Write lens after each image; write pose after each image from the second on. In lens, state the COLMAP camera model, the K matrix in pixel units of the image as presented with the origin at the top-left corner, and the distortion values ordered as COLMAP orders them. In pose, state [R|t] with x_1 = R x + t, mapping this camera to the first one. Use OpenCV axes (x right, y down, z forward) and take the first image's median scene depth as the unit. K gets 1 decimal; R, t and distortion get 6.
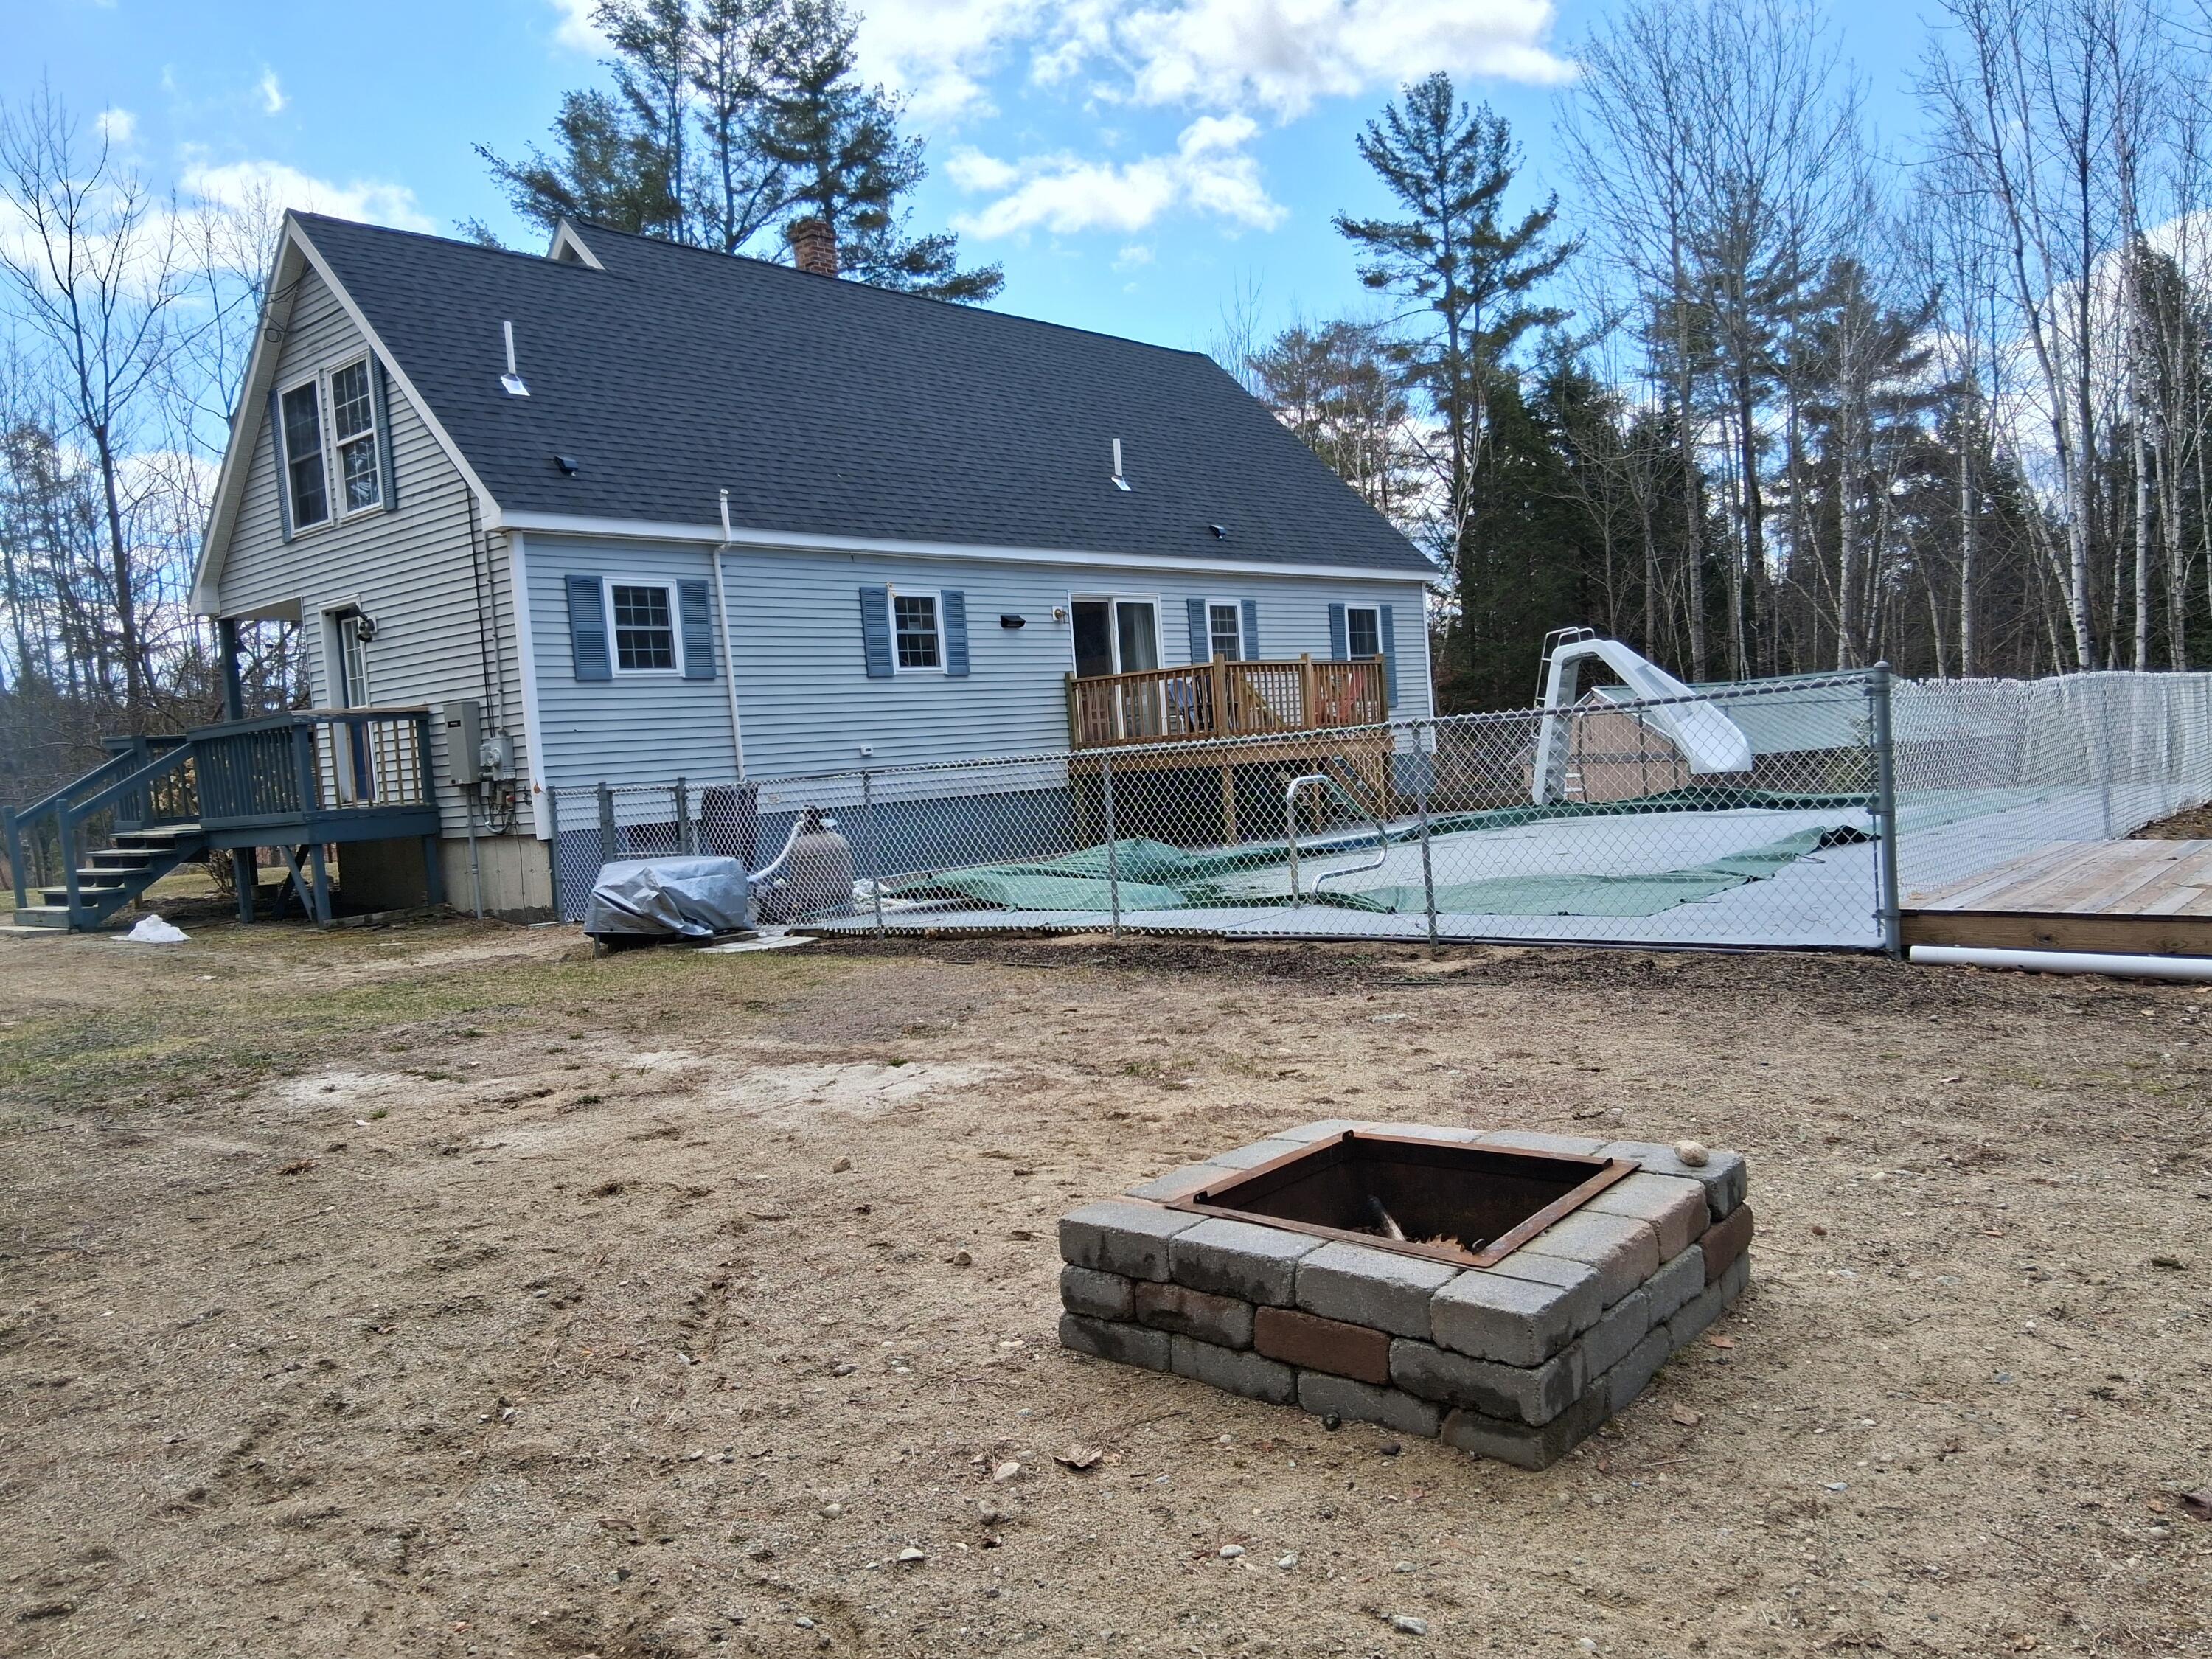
lens RADIAL K [[1690.1, 0, 1106.0], [0, 1690.1, 829.5], [0, 0, 1]] dist [0.122128, -0.245160]
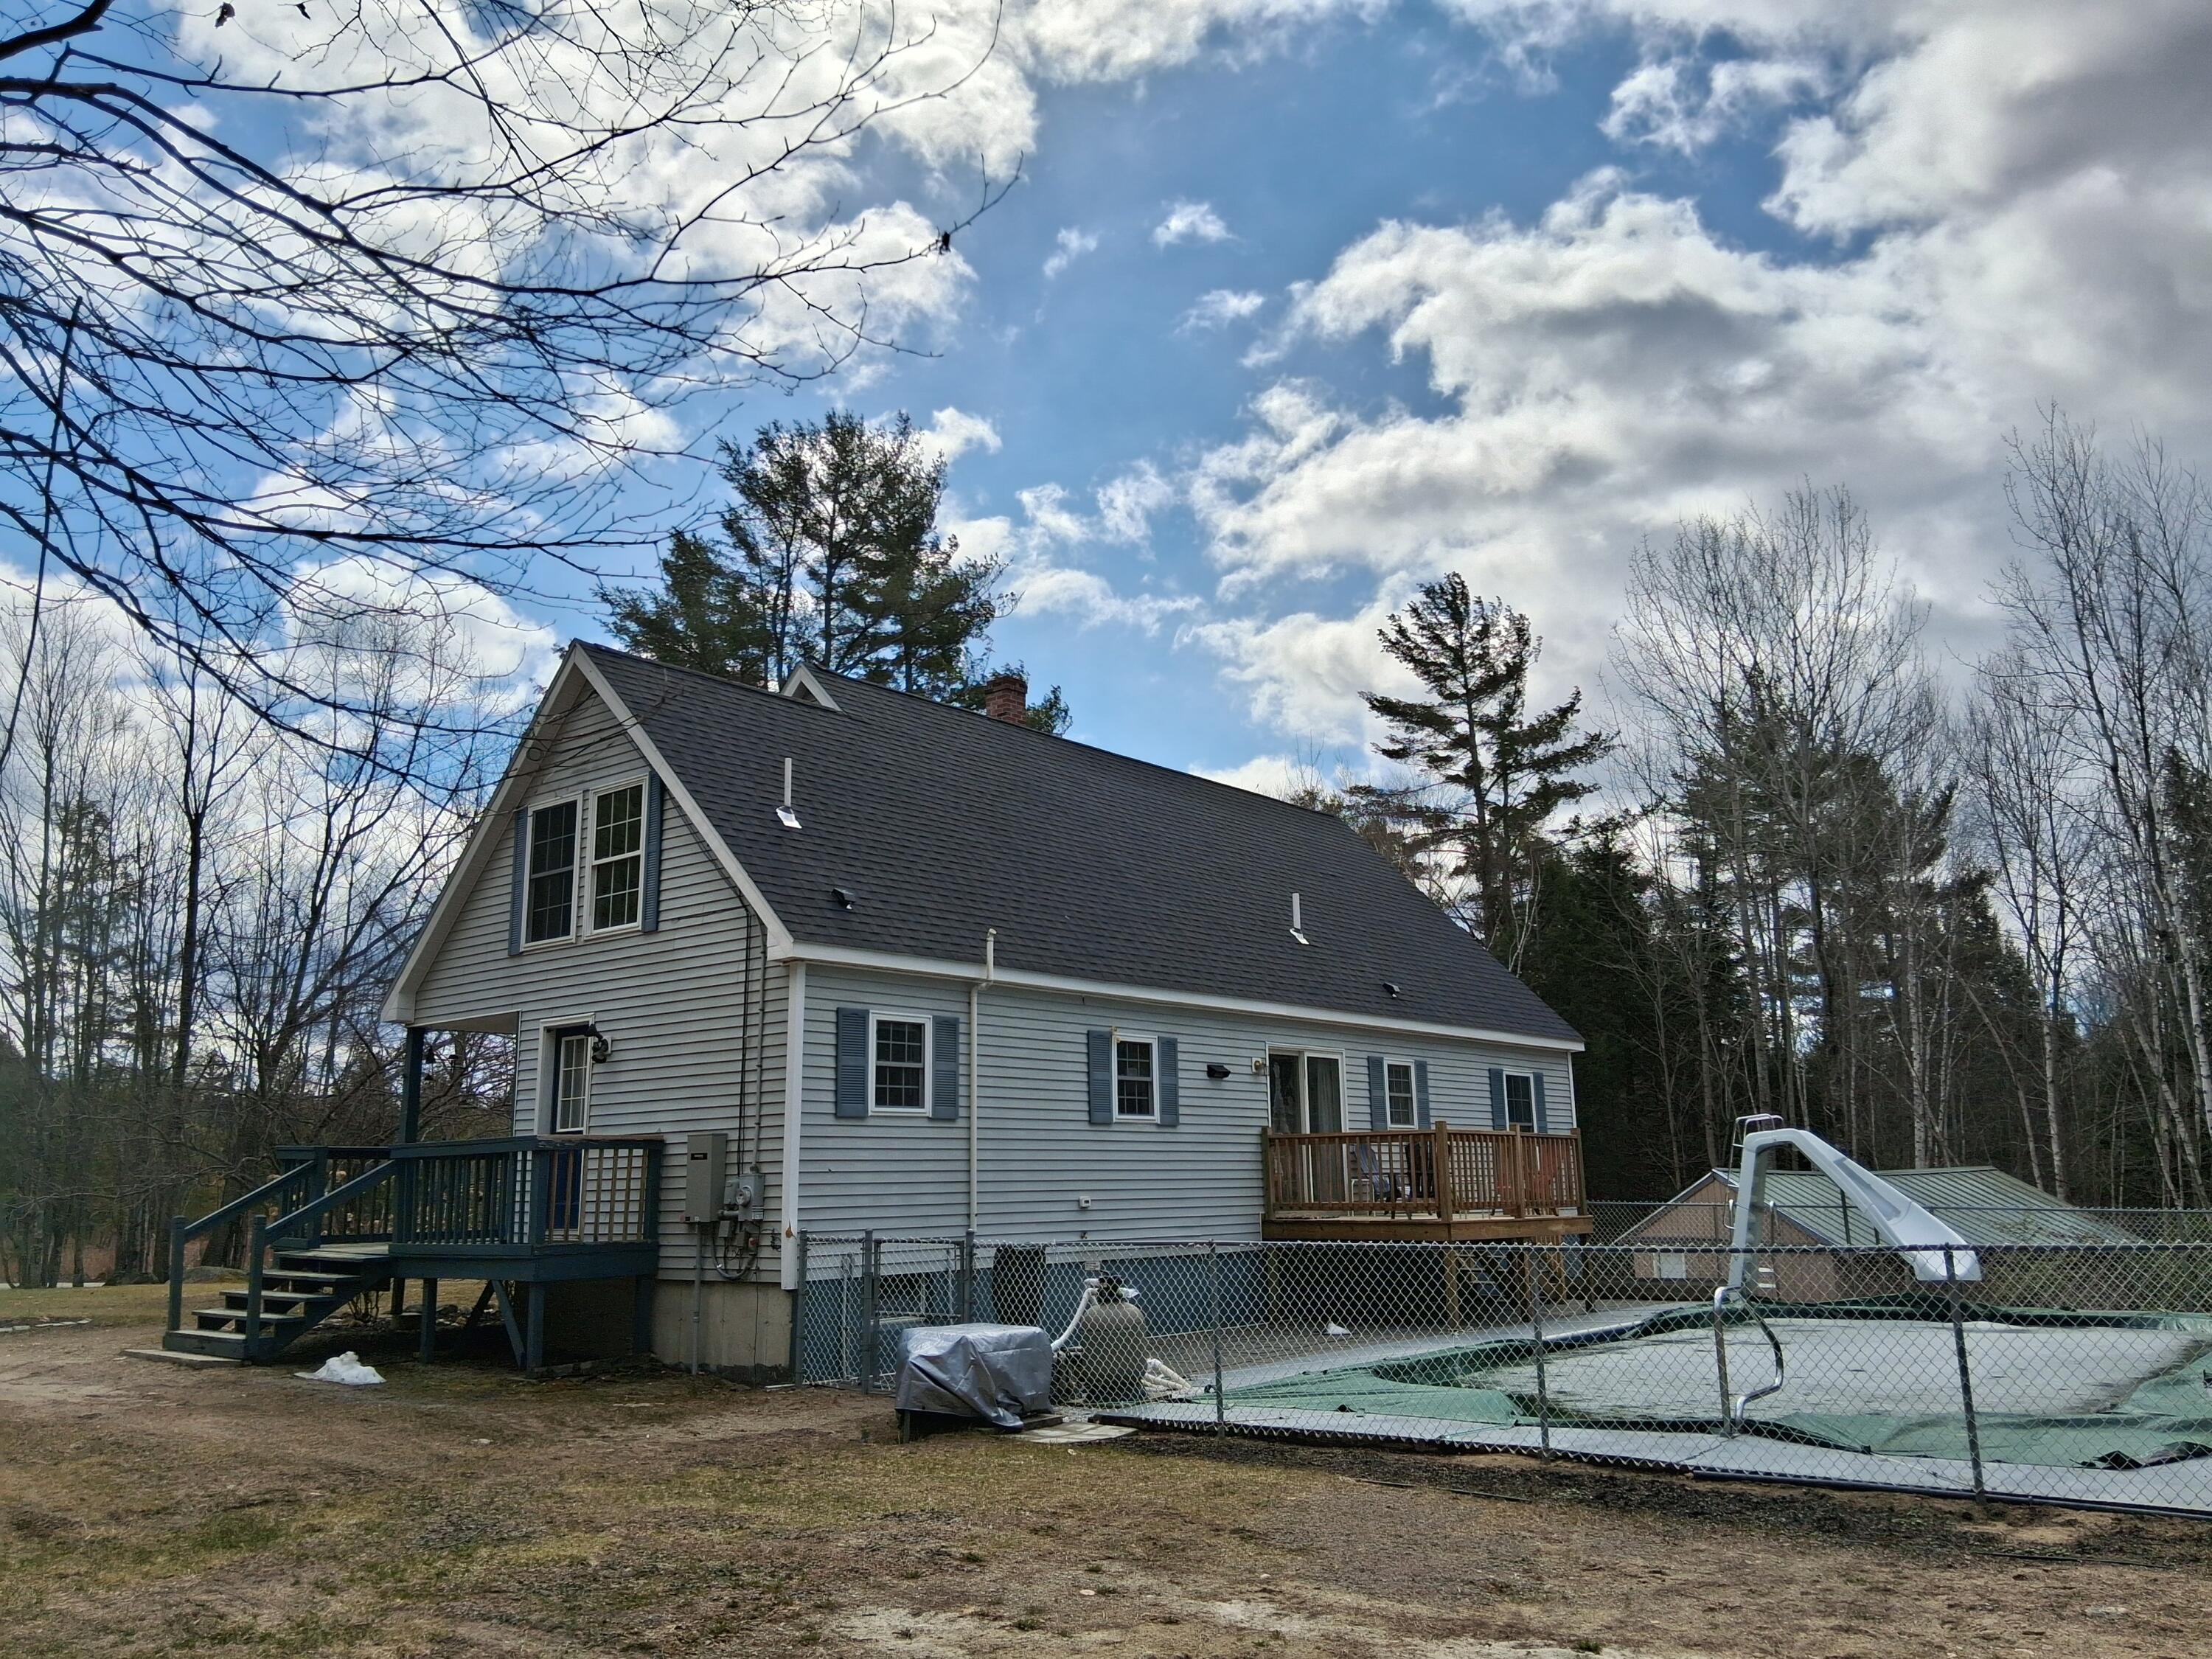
lens RADIAL K [[1679.7, 0, 1105.7], [0, 1679.7, 821.0], [0, 0, 1]] dist [0.126279, -0.222490]
pose [[0.998149, 0.060394, 0.007098, -0.161782], [-0.056573, 0.965063, -0.255837, -0.012111], [-0.022301, 0.254962, 0.966694, 0.030690]]
